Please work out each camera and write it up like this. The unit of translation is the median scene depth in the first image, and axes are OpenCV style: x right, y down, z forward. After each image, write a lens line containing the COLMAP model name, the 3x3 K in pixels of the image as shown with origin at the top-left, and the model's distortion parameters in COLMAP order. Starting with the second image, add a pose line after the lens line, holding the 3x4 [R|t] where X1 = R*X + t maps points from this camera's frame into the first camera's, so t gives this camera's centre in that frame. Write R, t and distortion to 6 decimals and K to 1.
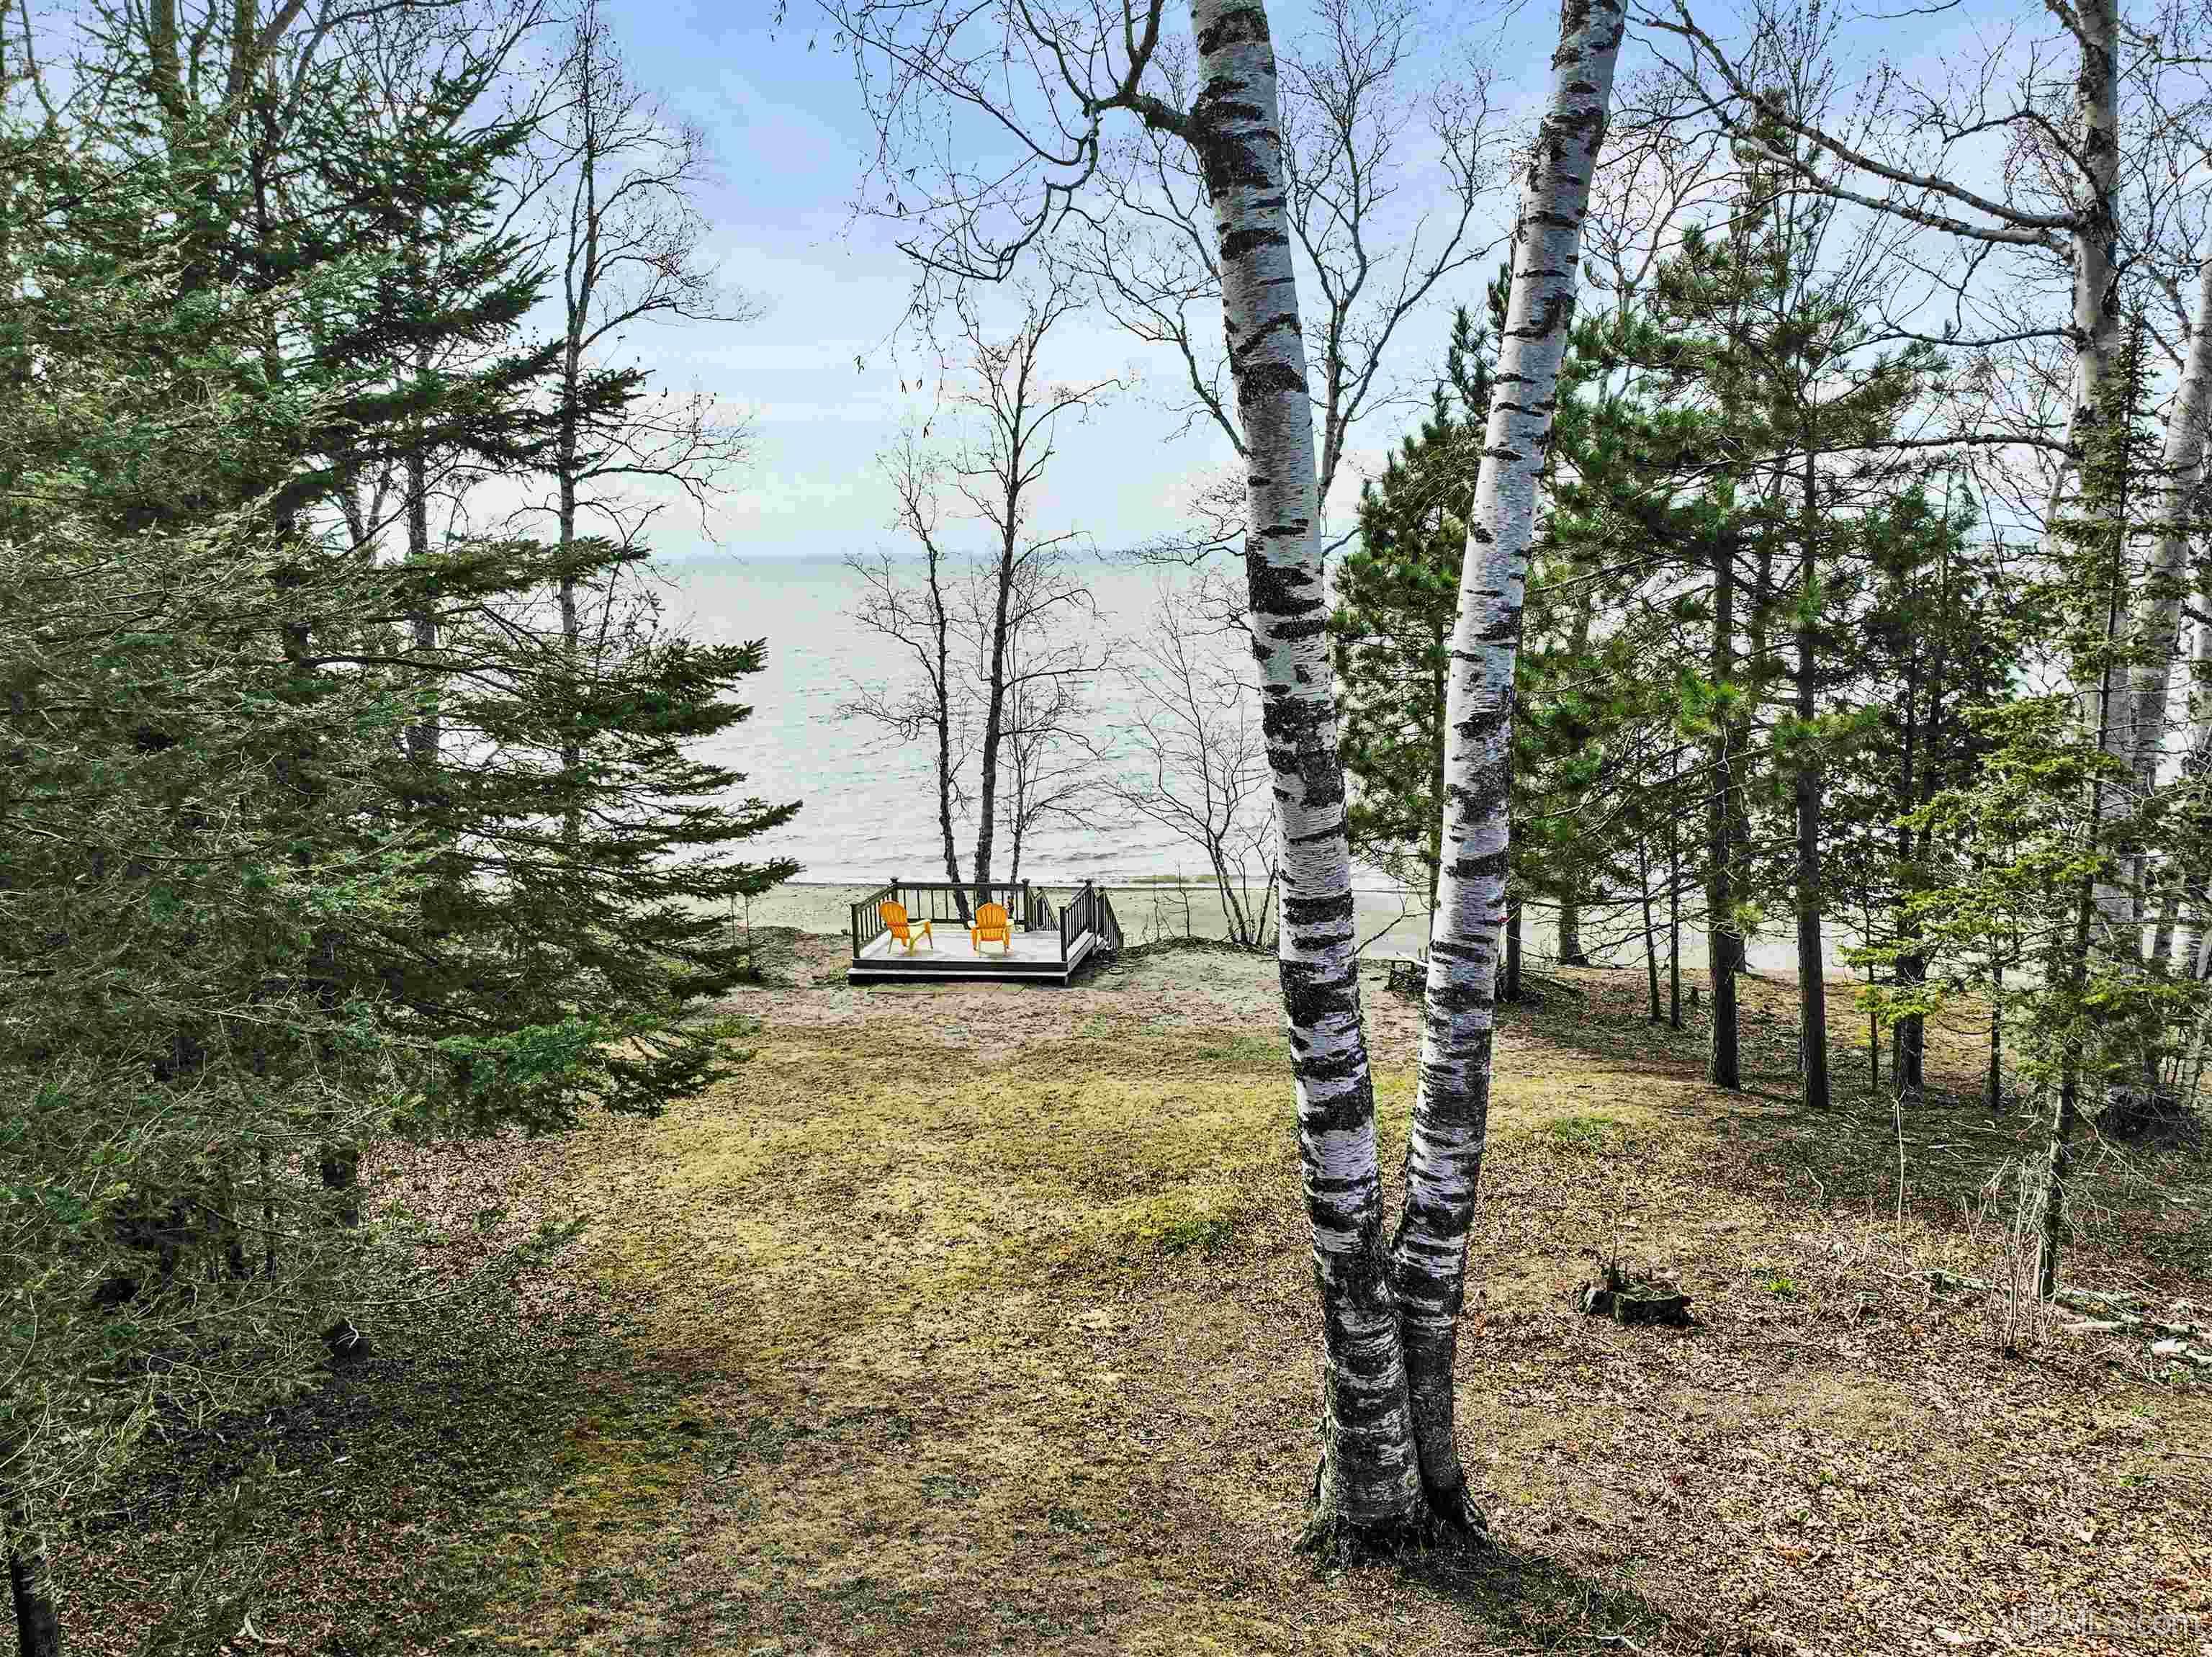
lens RADIAL K [[1799.3, 0, 1108.6], [0, 1799.3, 830.8], [0, 0, 1]] dist [0.058355, 0.013502]
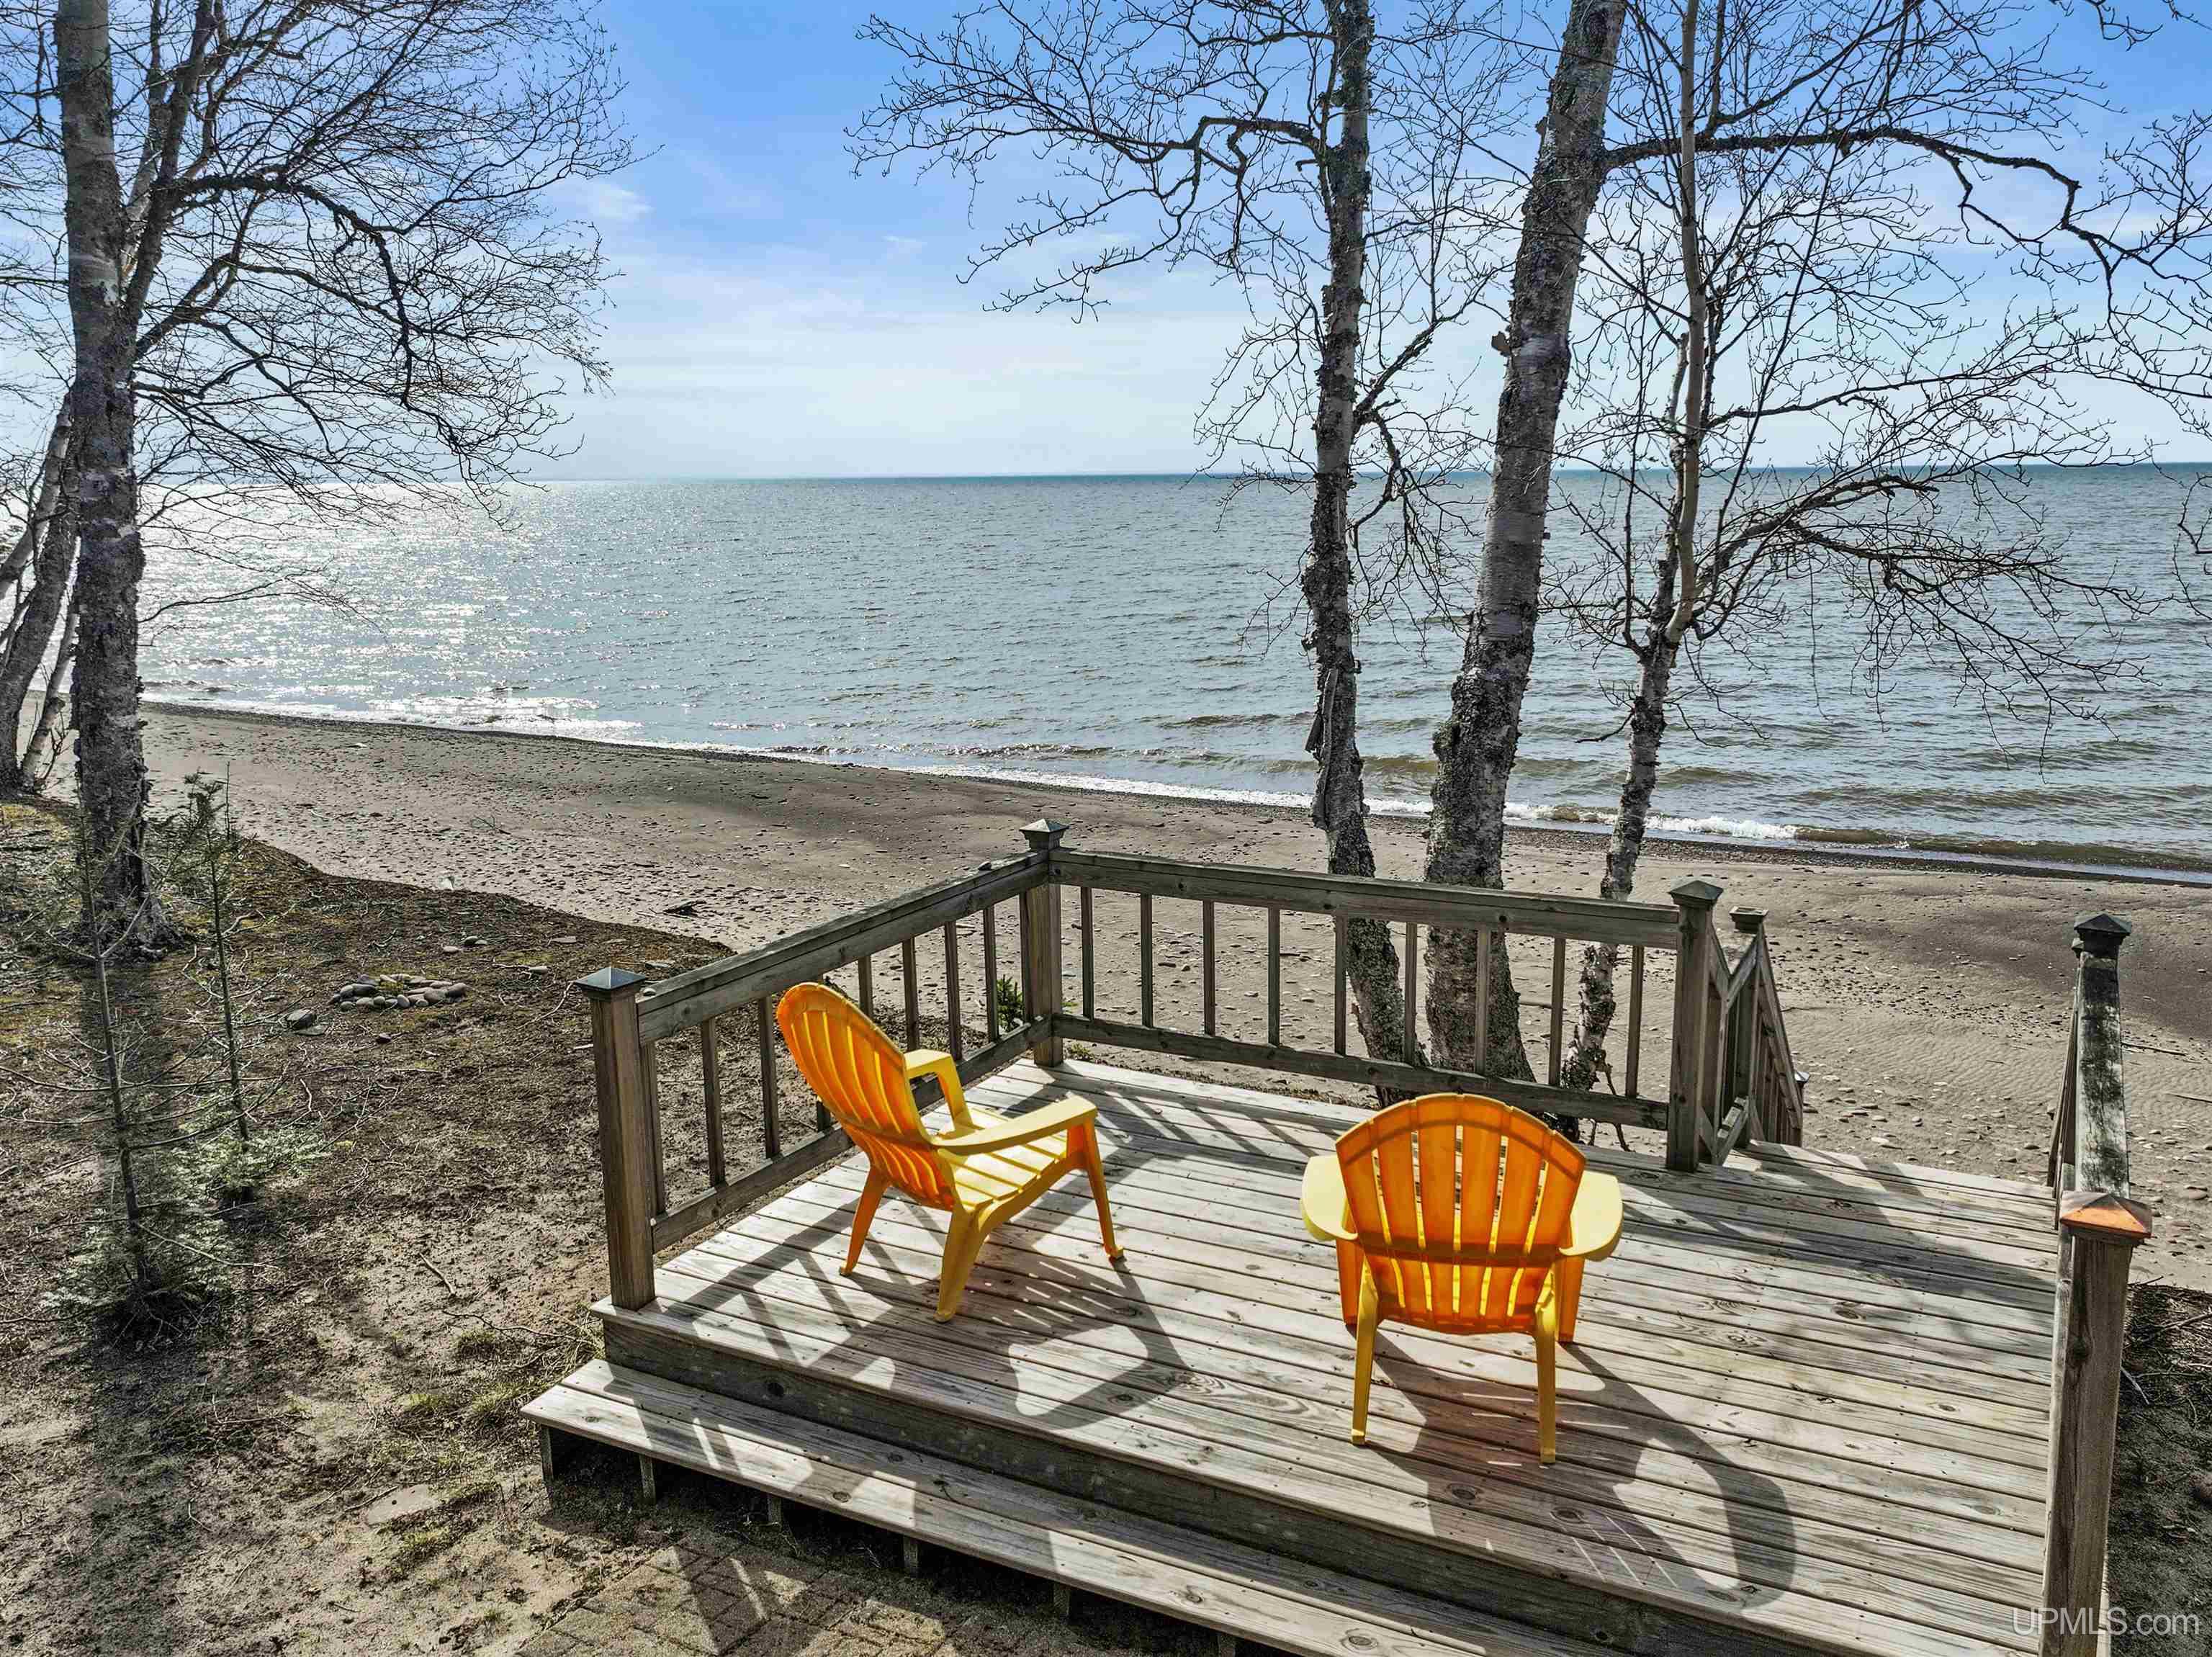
lens RADIAL K [[1799.3, 0, 1111.7], [0, 1799.3, 835.8], [0, 0, 1]] dist [0.058355, 0.013502]
pose [[0.951125, 0.069789, -0.300816, -0.046201], [-0.055340, 0.996879, 0.056303, 0.014352], [0.303807, -0.036904, 0.952019, 0.782274]]
